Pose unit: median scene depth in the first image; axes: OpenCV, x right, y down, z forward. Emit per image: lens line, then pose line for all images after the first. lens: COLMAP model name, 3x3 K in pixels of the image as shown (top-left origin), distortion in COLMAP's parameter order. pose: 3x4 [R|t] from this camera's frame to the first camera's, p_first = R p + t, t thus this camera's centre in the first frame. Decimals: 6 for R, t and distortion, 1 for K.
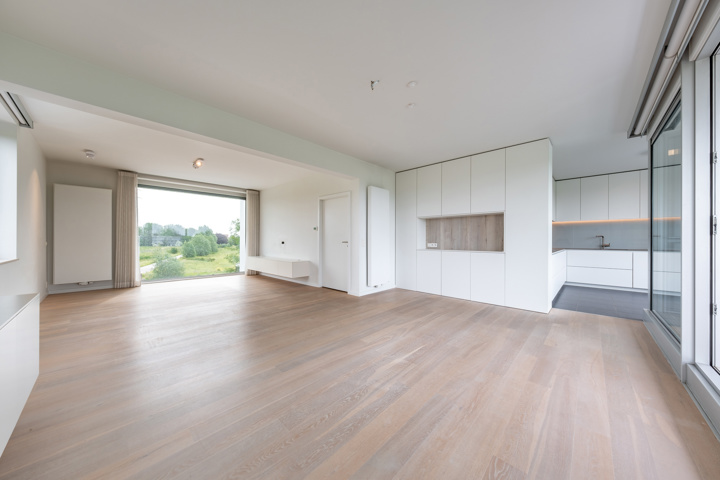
lens RADIAL K [[245.1, 0, 357.2], [0, 245.1, 238.3], [0, 0, 1]] dist [-0.001001, -0.000157]
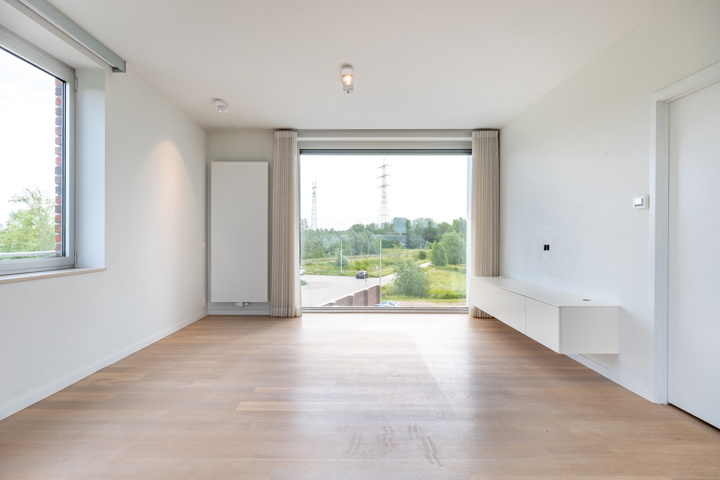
lens RADIAL K [[423.3, 0, 360.0], [0, 423.3, 240.0], [0, 0, 1]] dist [-0.001355, -0.000744]
pose [[0.699972, -0.000714, -0.714170, -0.039151], [0.005476, 0.999975, 0.004368, 0.002645], [0.714149, -0.006969, 0.699959, 0.375899]]
